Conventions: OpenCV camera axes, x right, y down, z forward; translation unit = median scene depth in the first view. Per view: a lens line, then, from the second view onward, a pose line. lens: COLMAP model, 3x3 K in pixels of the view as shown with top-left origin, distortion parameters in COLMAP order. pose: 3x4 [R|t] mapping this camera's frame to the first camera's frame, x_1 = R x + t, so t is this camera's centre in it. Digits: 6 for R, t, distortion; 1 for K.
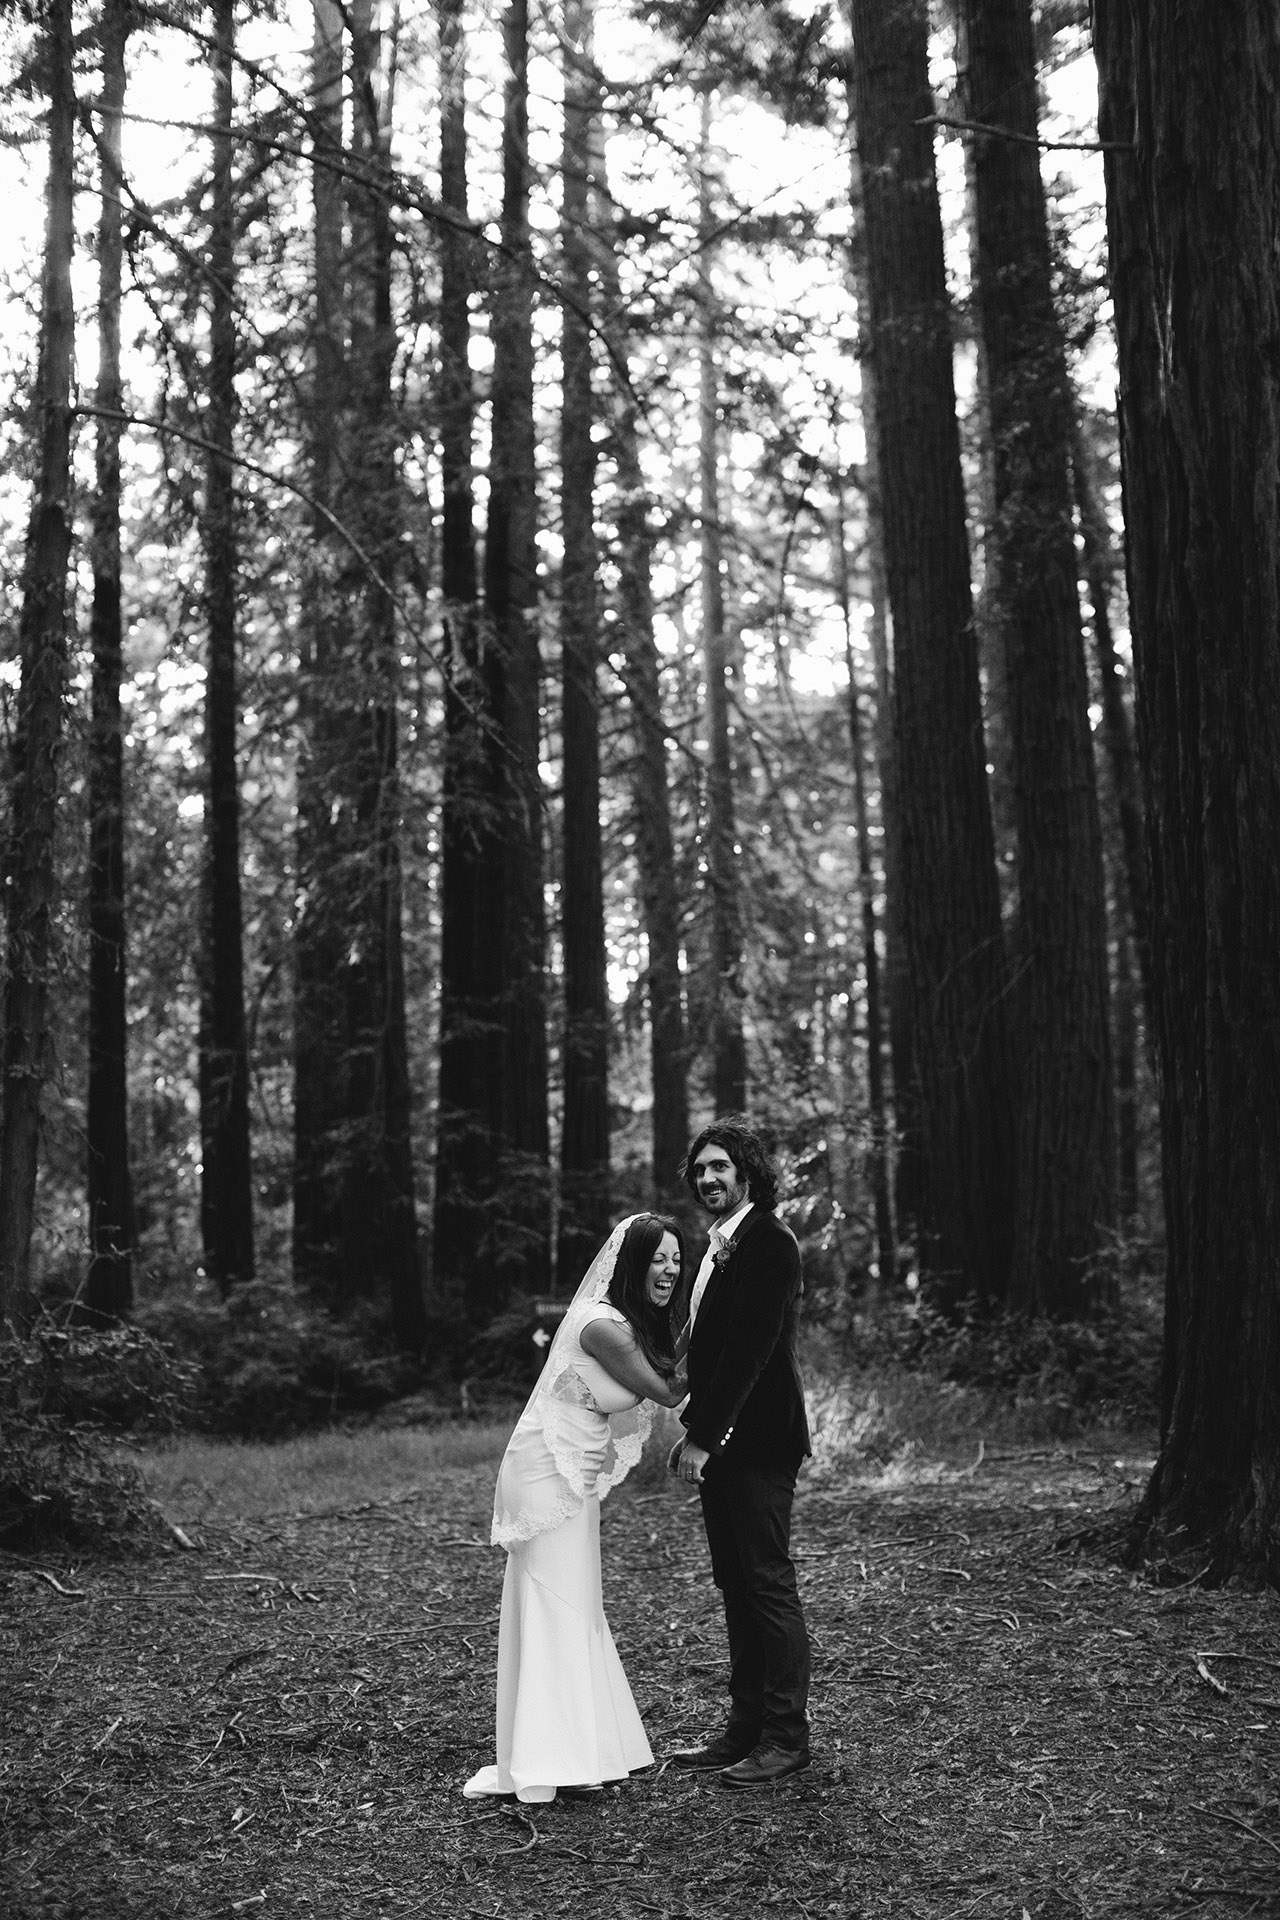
lens RADIAL K [[2956.1, 0, 640.0], [0, 2956.1, 960.0], [0, 0, 1]] dist [-0.103800, 0.135853]
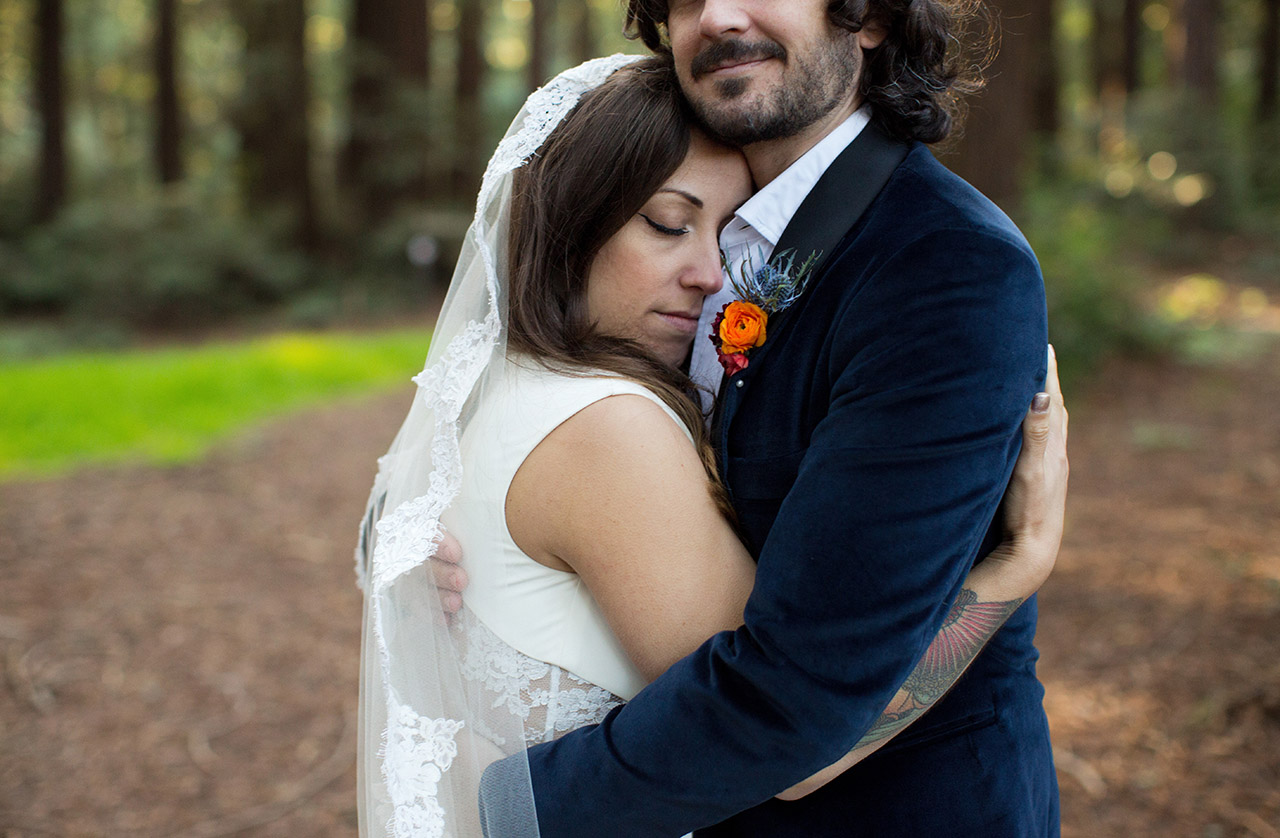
lens RADIAL K [[2004.0, 0, 640.0], [0, 2004.0, 419.0], [0, 0, 1]] dist [-0.012008, -0.018272]
pose [[0.997375, 0.021179, 0.069244, 0.000811], [-0.035686, 0.975841, 0.215550, 0.016708], [-0.063006, -0.217455, 0.974035, 0.191078]]
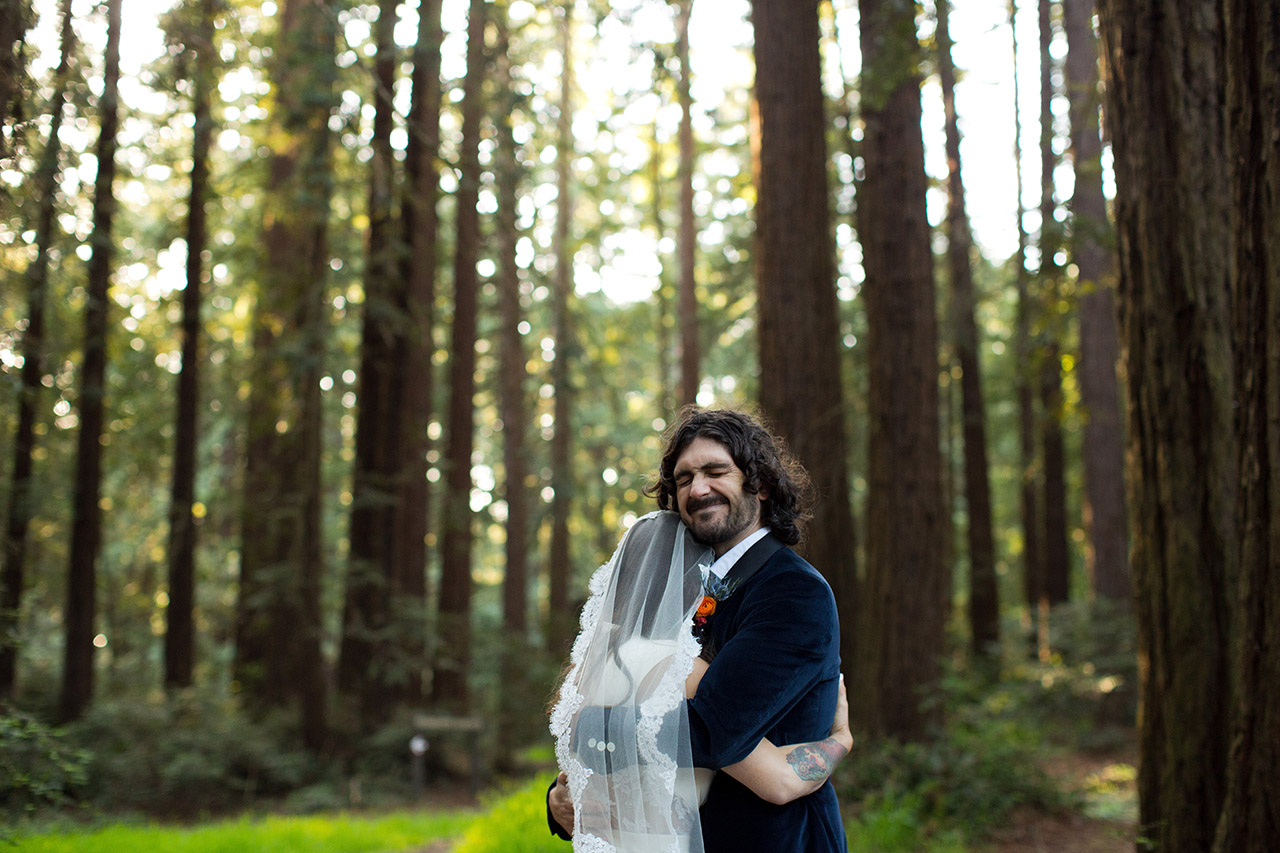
lens RADIAL K [[1970.7, 0, 640.0], [0, 1970.7, 426.5], [0, 0, 1]] dist [-0.103800, 0.135853]
pose [[0.996220, 0.046588, 0.073322, -0.005346], [-0.043755, 0.998250, -0.039792, 0.018581], [-0.075047, 0.036433, 0.996514, 0.134214]]
